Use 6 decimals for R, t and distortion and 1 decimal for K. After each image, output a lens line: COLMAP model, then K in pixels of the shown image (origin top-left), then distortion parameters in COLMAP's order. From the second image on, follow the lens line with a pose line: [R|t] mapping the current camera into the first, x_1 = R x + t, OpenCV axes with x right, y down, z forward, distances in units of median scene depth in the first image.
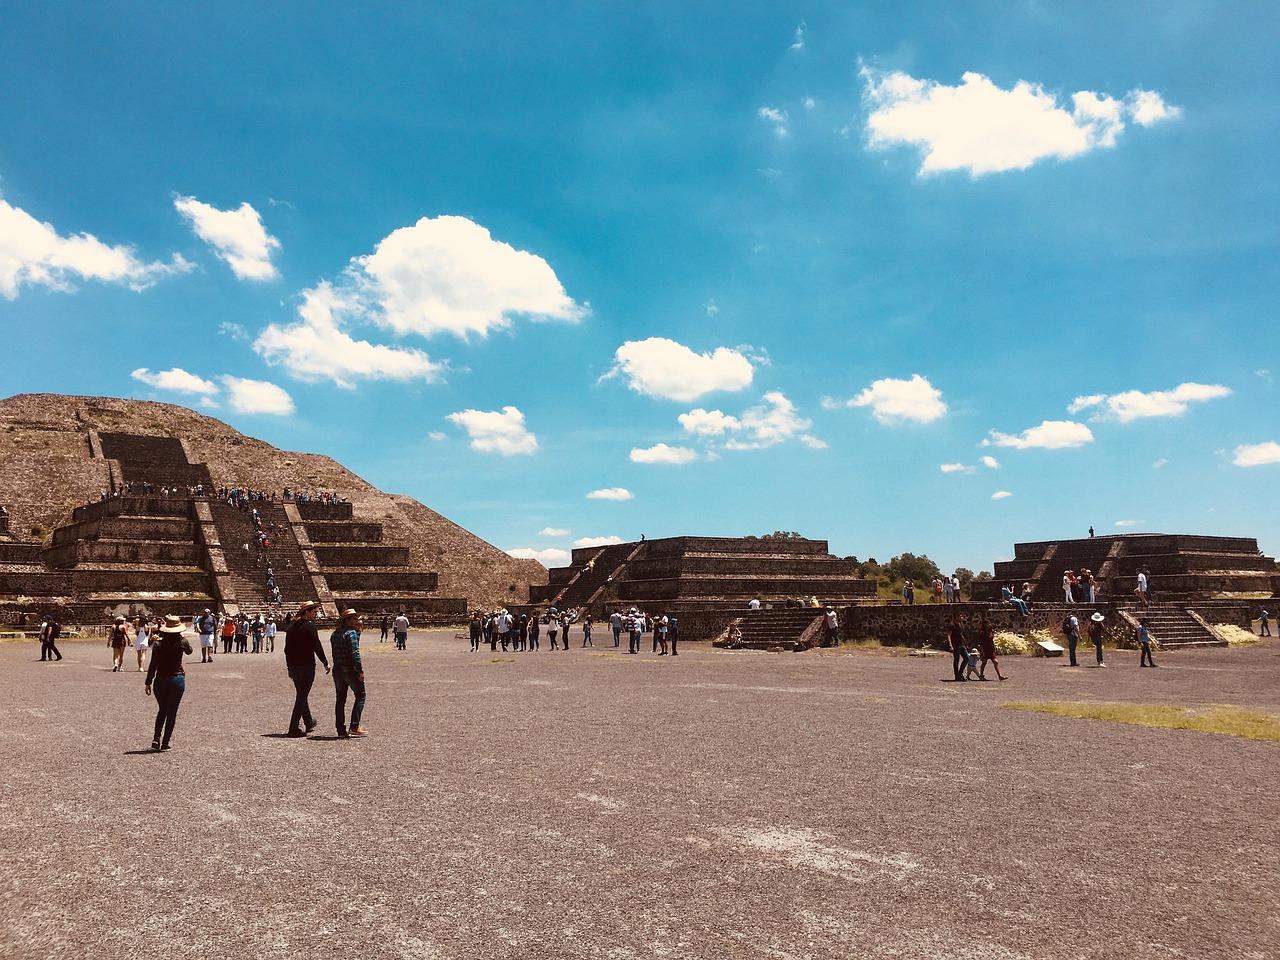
lens RADIAL K [[1013.5, 0, 640.0], [0, 1013.5, 480.0], [0, 0, 1]] dist [0.005246, 0.007864]
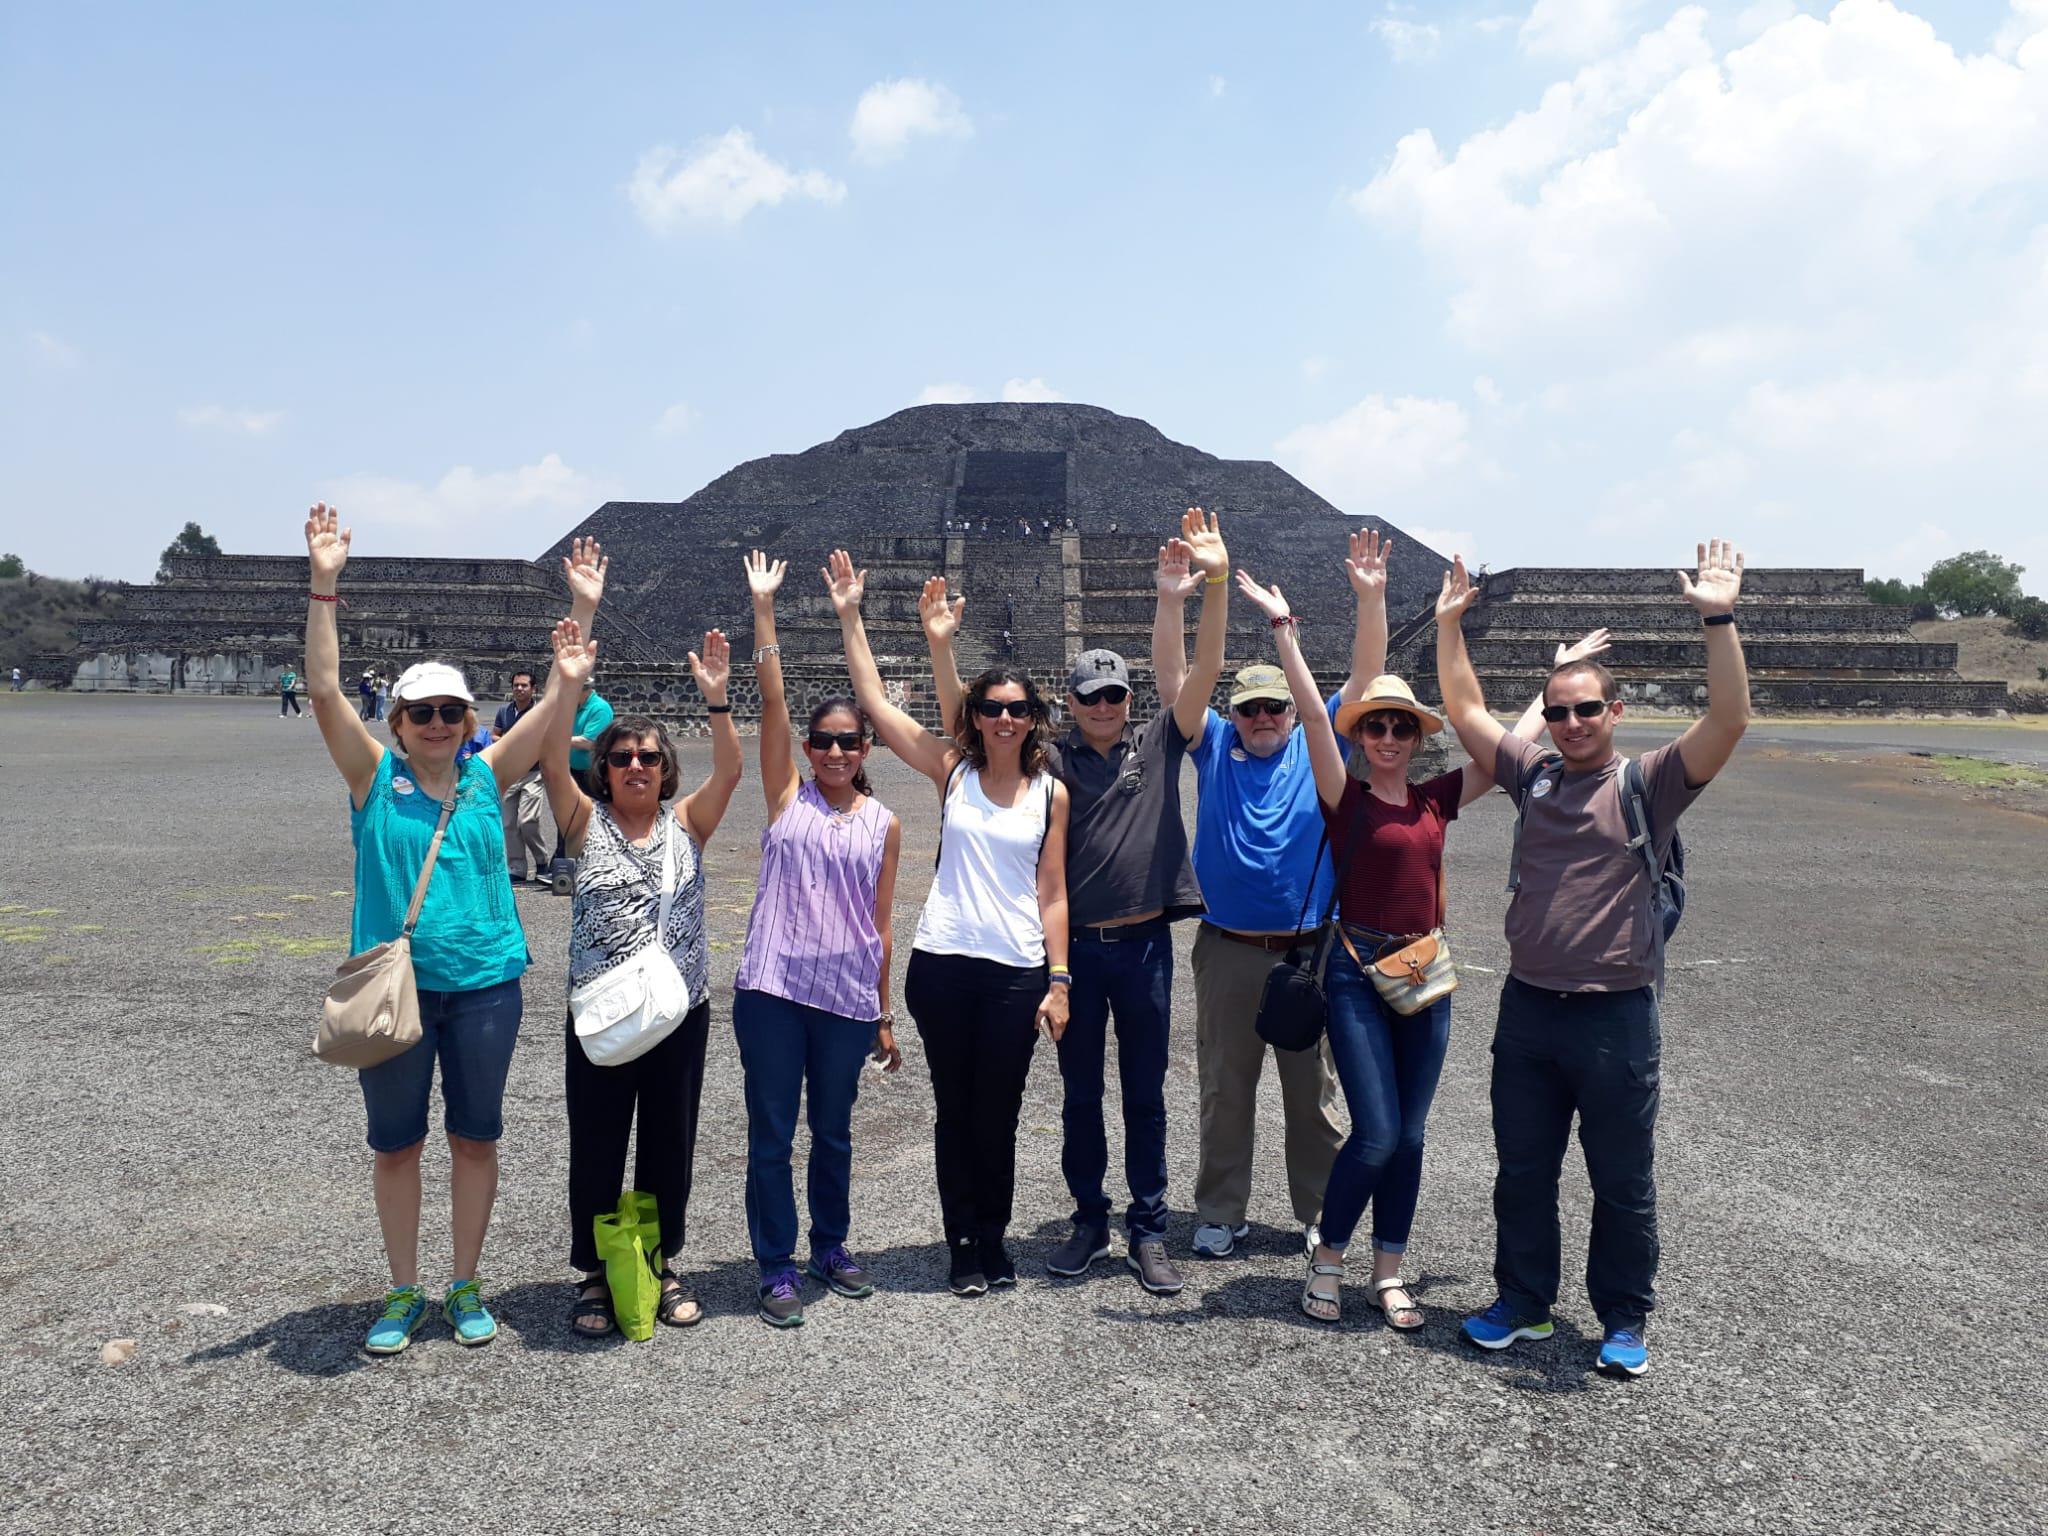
lens RADIAL K [[1532.9, 0, 1024.0], [0, 1532.9, 768.0], [0, 0, 1]] dist [0.210649, -0.421117]
pose [[0.821137, 0.050239, -0.568516, 0.298560], [0.049638, 0.986057, 0.158832, 0.010026], [0.568569, -0.158642, 0.807194, 0.067993]]
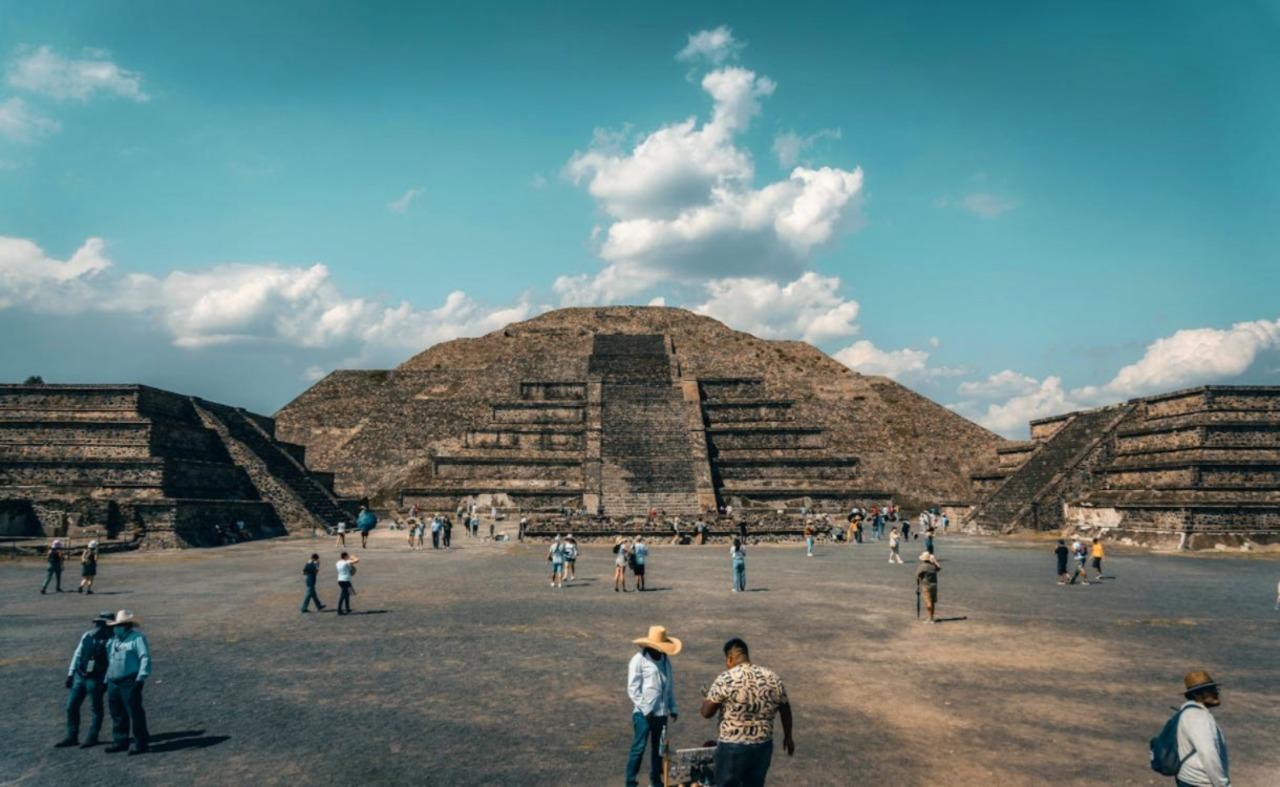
lens RADIAL K [[881.3, 0, 640.0], [0, 881.3, 393.5], [0, 0, 1]] dist [0.000848, -0.000374]
pose [[0.837040, -0.050918, -0.544768, 0.041145], [0.058509, 0.998281, -0.003407, 0.038683], [0.544005, -0.029022, 0.838580, 0.373204]]
